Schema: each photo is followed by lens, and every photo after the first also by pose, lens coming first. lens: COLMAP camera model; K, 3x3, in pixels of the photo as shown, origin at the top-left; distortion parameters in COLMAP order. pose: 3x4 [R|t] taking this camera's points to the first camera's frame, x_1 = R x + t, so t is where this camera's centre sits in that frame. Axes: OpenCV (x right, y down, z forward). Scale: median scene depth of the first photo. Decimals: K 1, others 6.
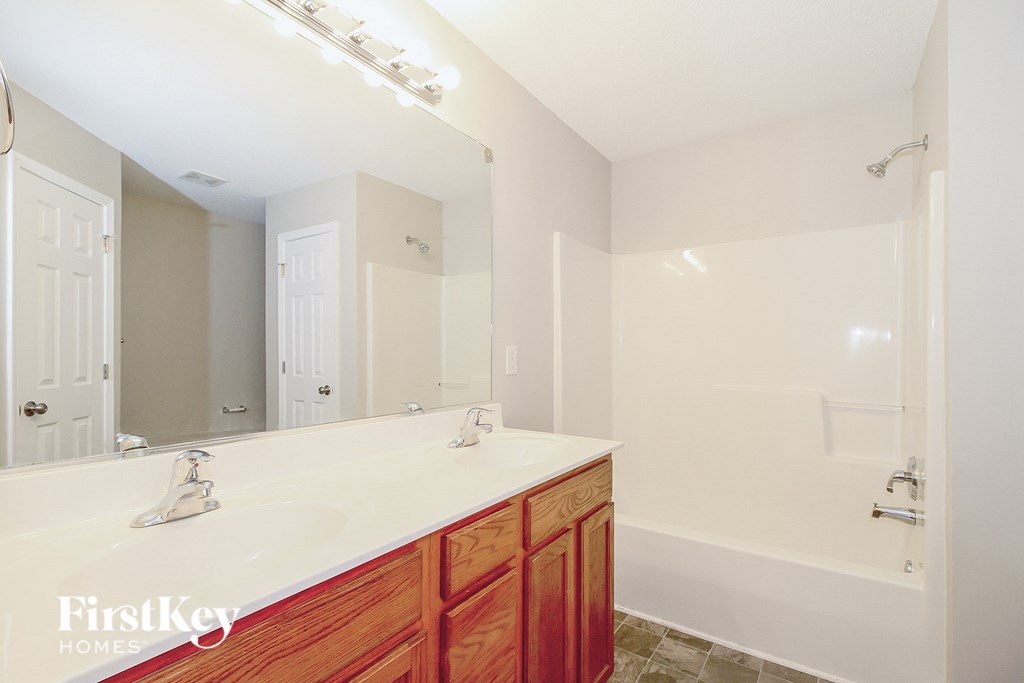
lens RADIAL K [[480.1, 0, 514.0], [0, 480.1, 342.6], [0, 0, 1]] dist [-0.004640, -0.000774]
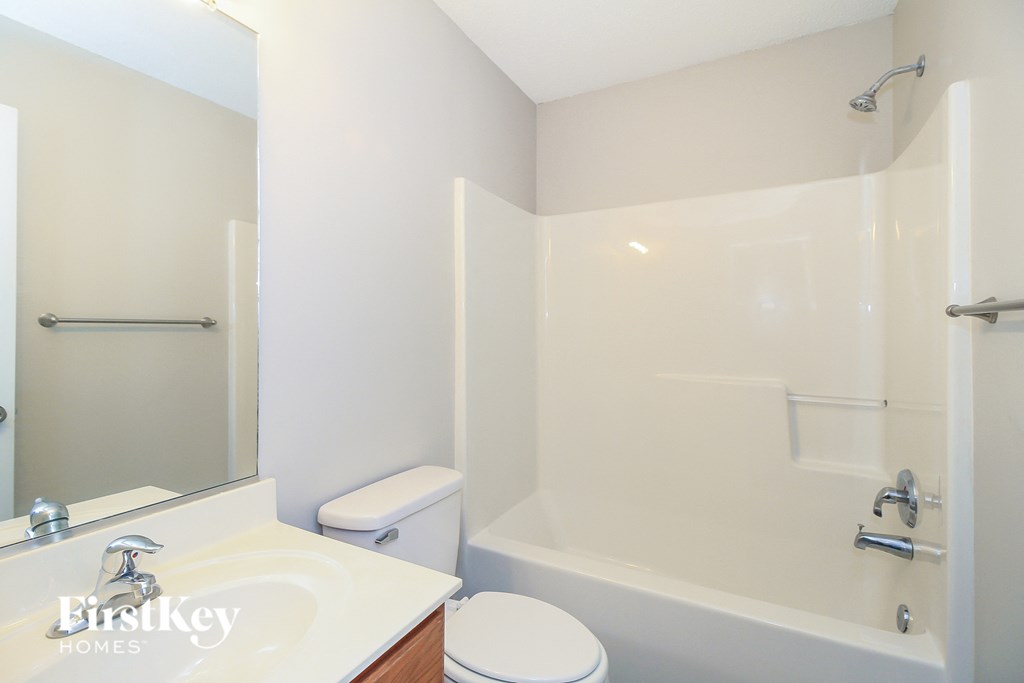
lens RADIAL K [[480.1, 0, 509.4], [0, 480.1, 335.9], [0, 0, 1]] dist [-0.004640, -0.000774]
pose [[0.994203, -0.003761, 0.107451, 0.112847], [0.001015, 0.999672, 0.025597, 0.003686], [-0.107512, -0.025339, 0.993881, 0.299158]]
